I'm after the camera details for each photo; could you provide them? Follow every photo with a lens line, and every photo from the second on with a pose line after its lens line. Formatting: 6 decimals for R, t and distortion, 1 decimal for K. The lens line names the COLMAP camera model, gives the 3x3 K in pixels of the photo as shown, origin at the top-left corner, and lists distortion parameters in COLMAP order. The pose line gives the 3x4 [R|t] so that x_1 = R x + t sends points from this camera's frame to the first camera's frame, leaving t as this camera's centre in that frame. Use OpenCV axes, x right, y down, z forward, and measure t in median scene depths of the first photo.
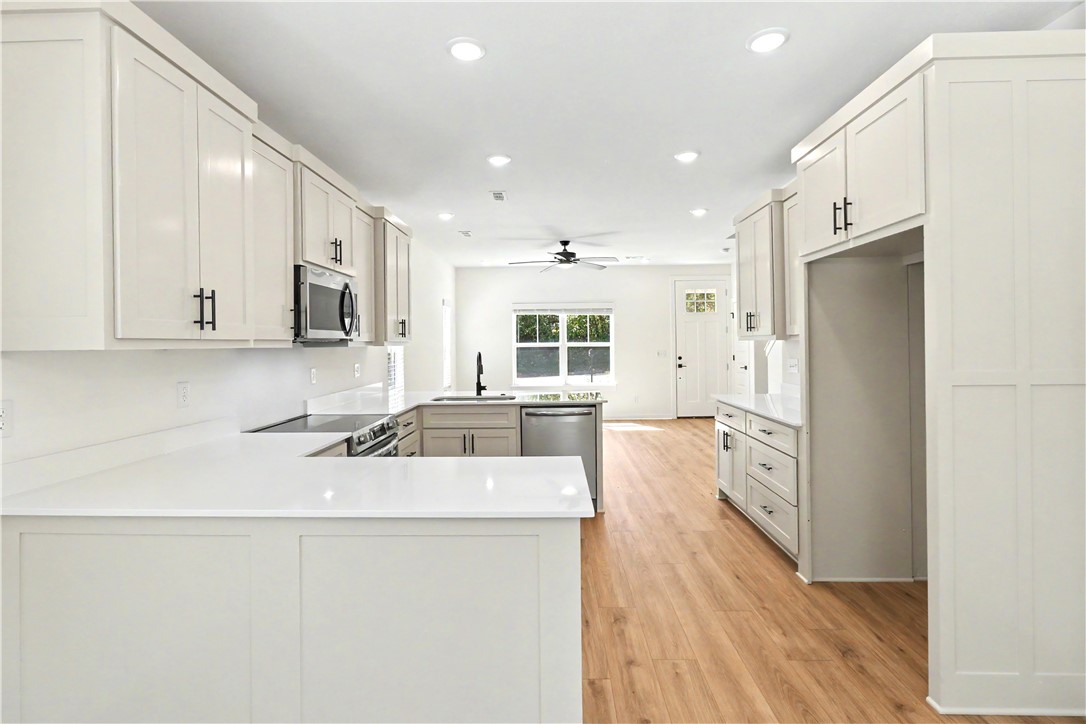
lens RADIAL K [[512.5, 0, 546.0], [0, 512.5, 344.8], [0, 0, 1]] dist [0.000114, 0.001000]
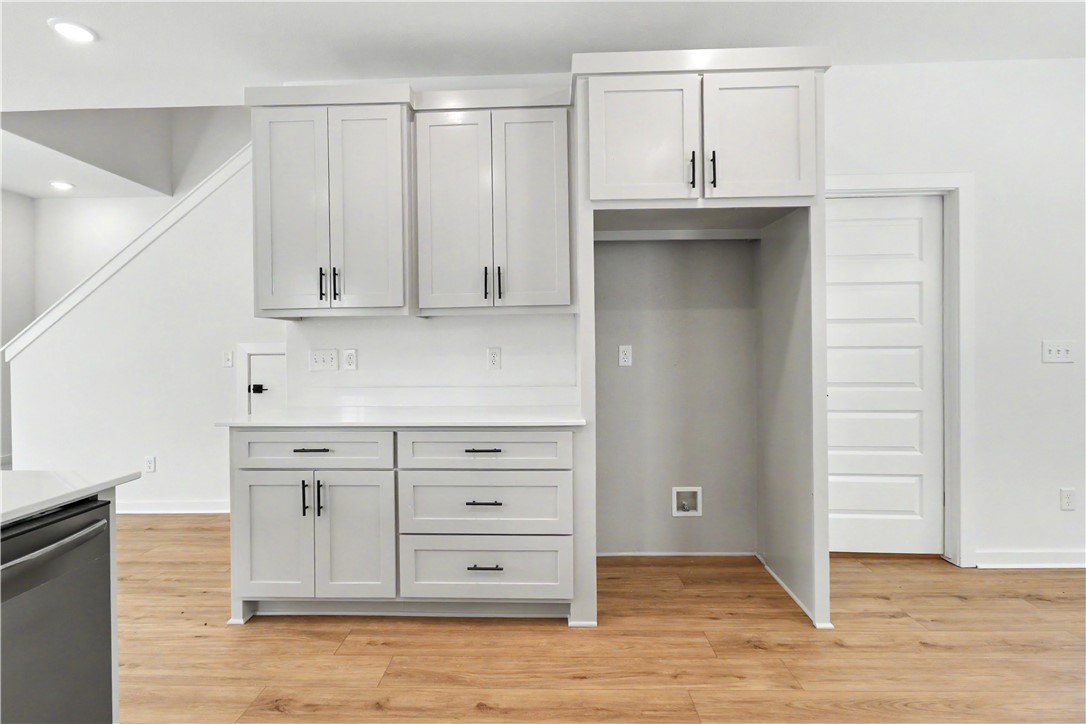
lens RADIAL K [[519.1, 0, 542.6], [0, 519.1, 348.6], [0, 0, 1]] dist [-0.003058, -0.000263]
pose [[0.012530, 0.014334, 0.999819, -0.209549], [0.014750, 0.999786, -0.014518, 0.045747], [-0.999813, 0.014929, 0.012316, 0.808352]]
